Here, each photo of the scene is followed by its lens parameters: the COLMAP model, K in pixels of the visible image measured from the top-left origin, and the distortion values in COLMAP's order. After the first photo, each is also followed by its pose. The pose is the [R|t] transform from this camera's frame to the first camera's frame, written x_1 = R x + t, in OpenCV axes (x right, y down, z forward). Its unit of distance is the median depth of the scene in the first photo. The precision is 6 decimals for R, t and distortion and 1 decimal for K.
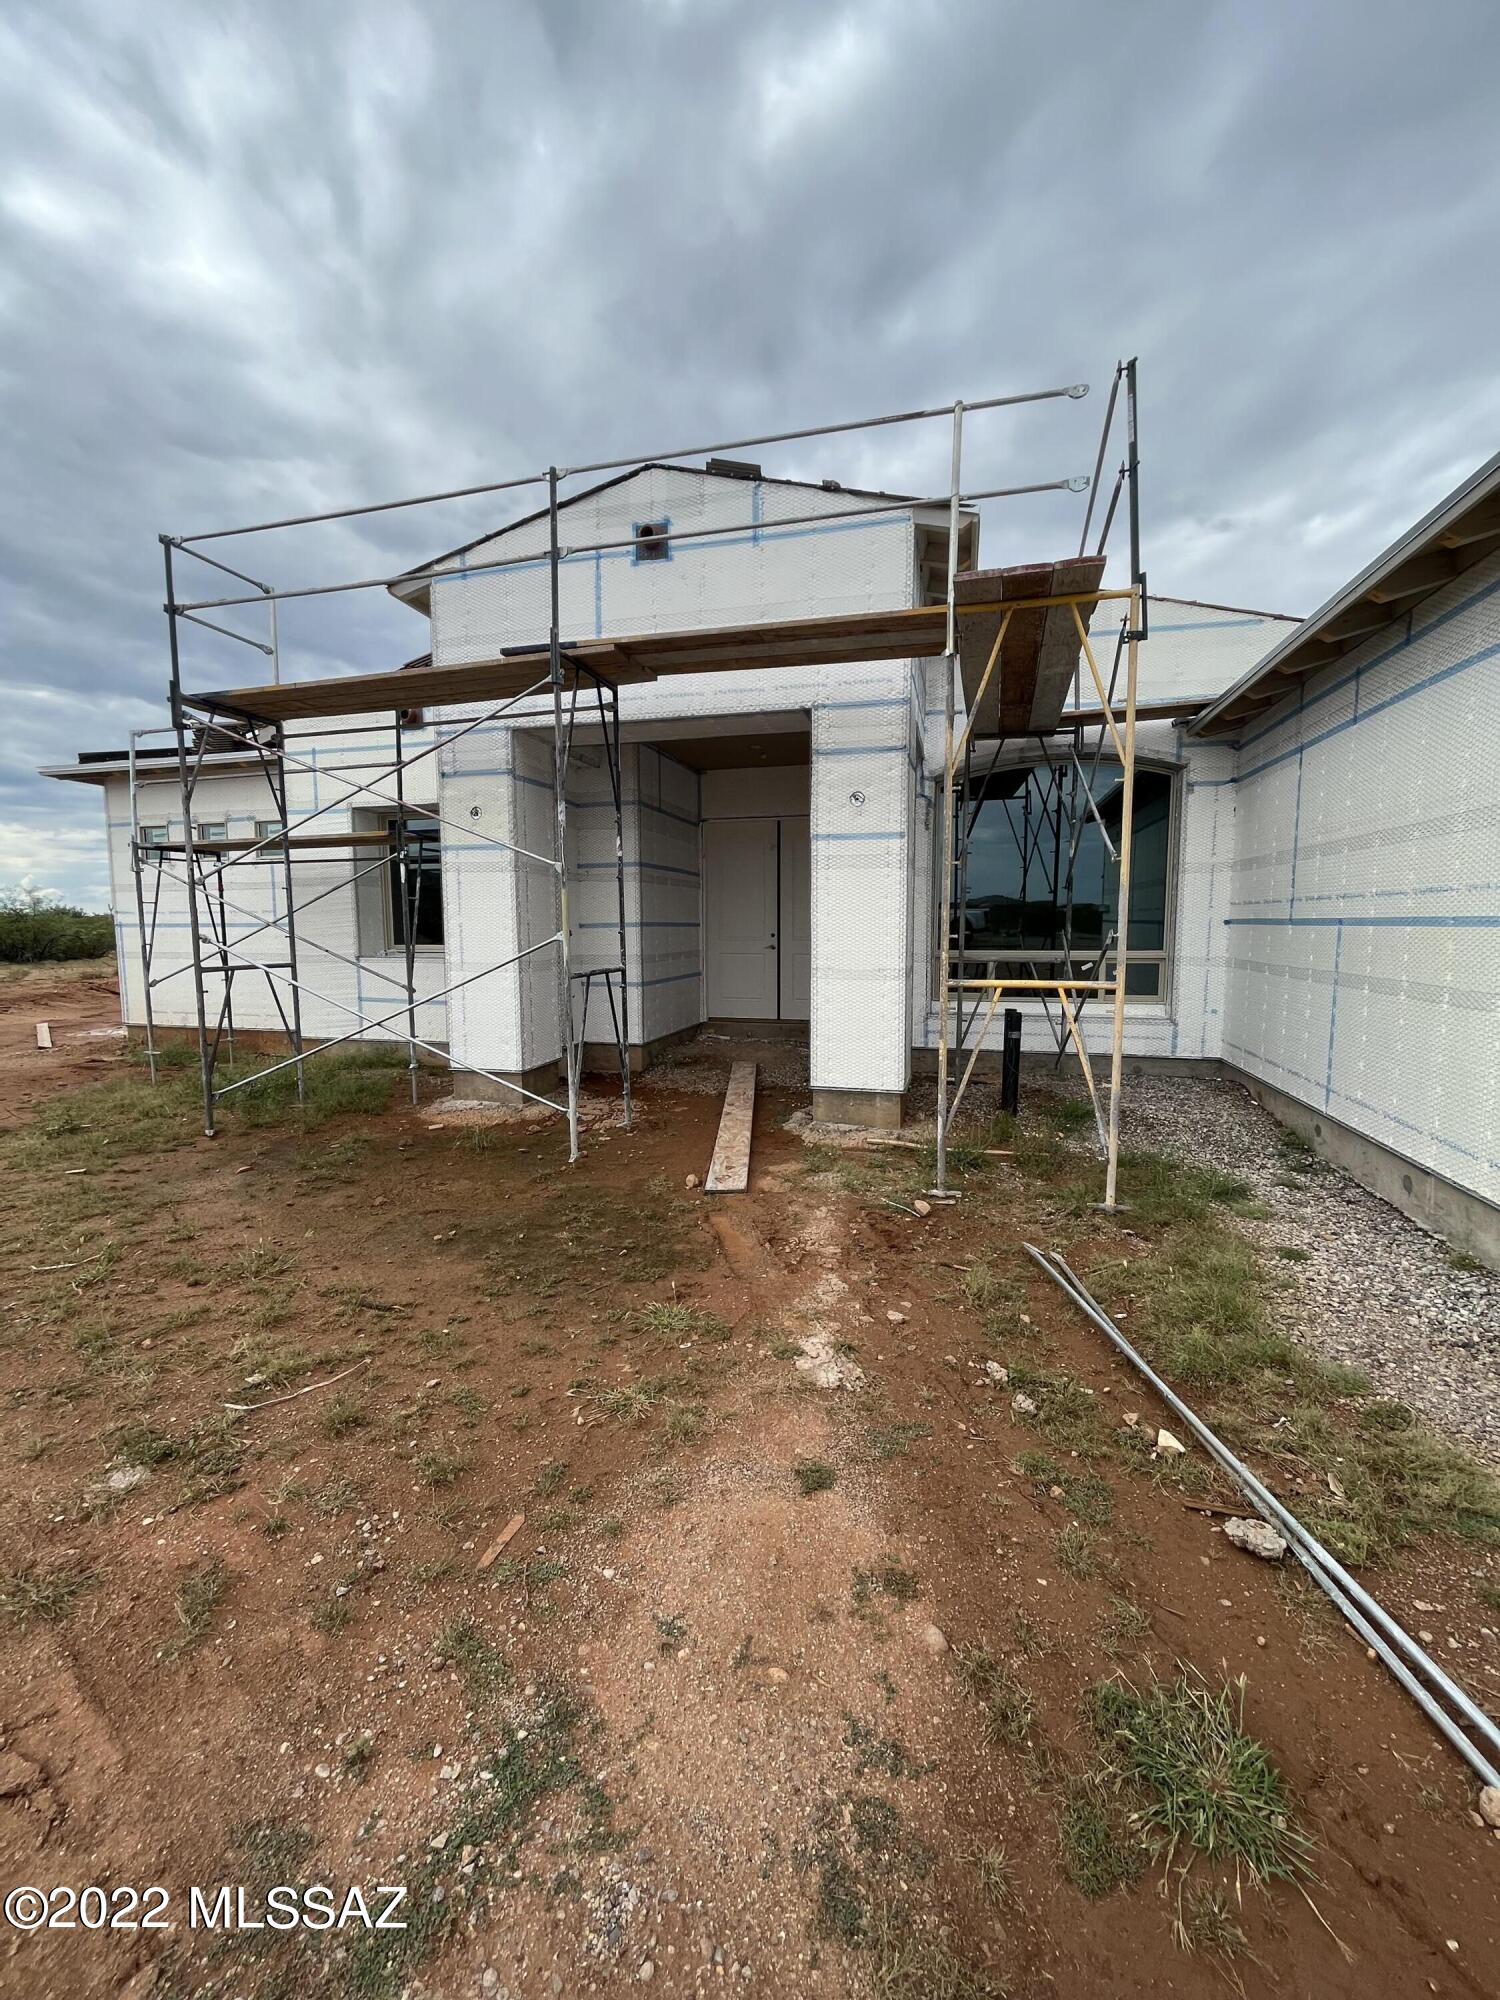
lens RADIAL K [[801.6, 0, 744.4], [0, 801.6, 1003.6], [0, 0, 1]] dist [0.000335, 0.000508]
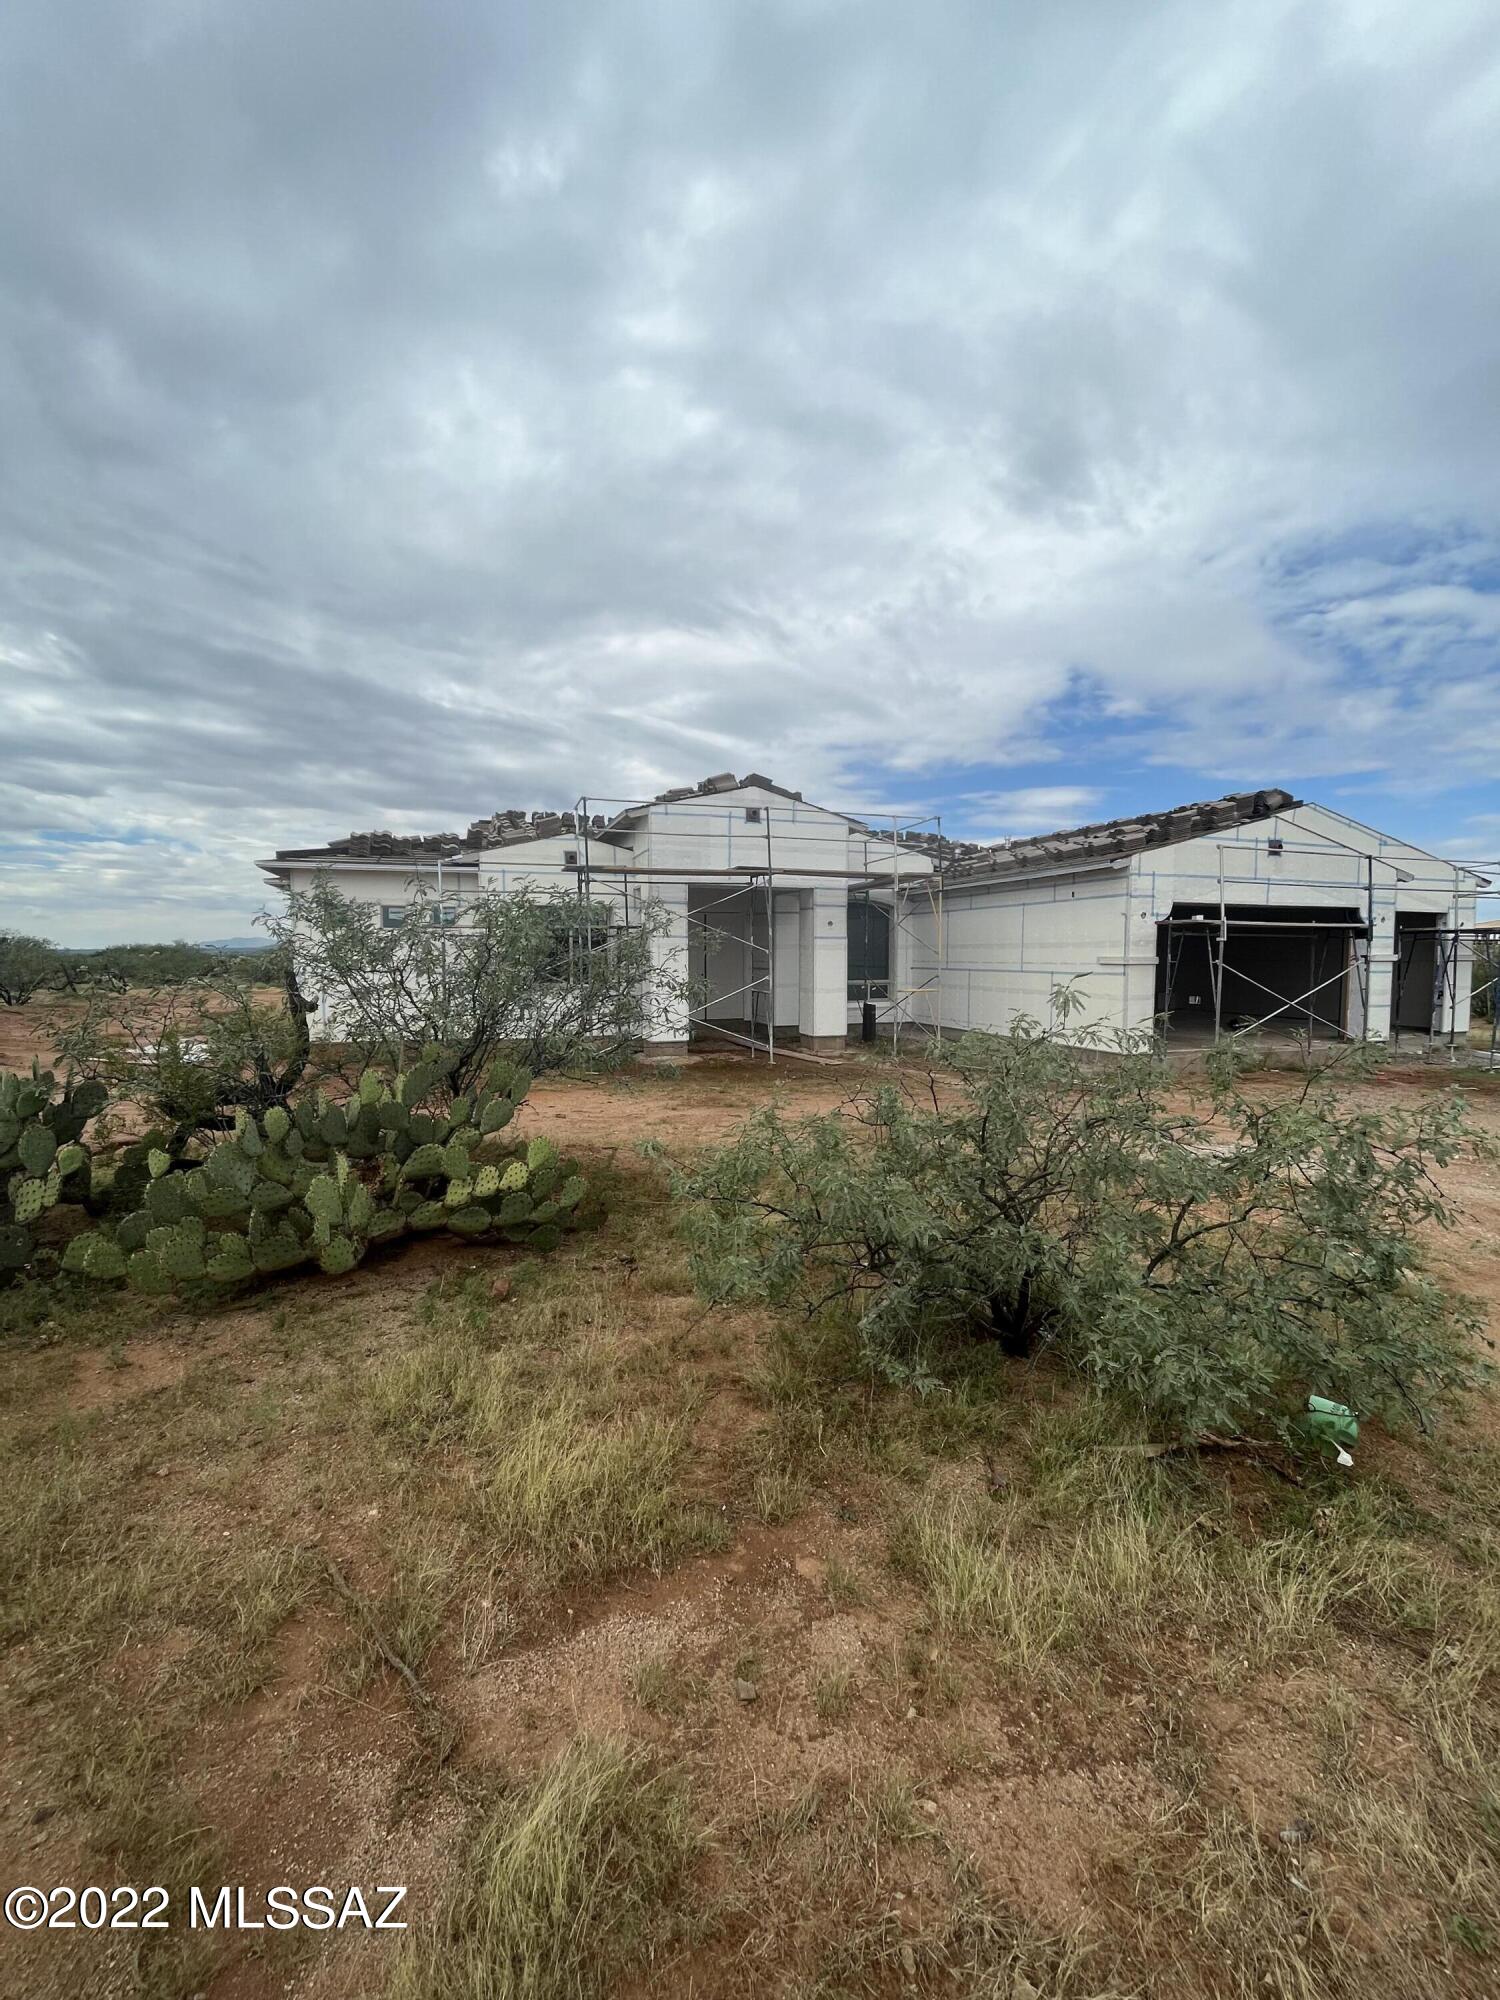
lens RADIAL K [[801.6, 0, 752.7], [0, 801.6, 1000.2], [0, 0, 1]] dist [0.000335, 0.000508]
pose [[0.841906, -0.022393, 0.539159, -1.486132], [0.054903, 0.997508, -0.044303, 0.097761], [-0.536824, 0.066901, 0.841038, -1.055407]]
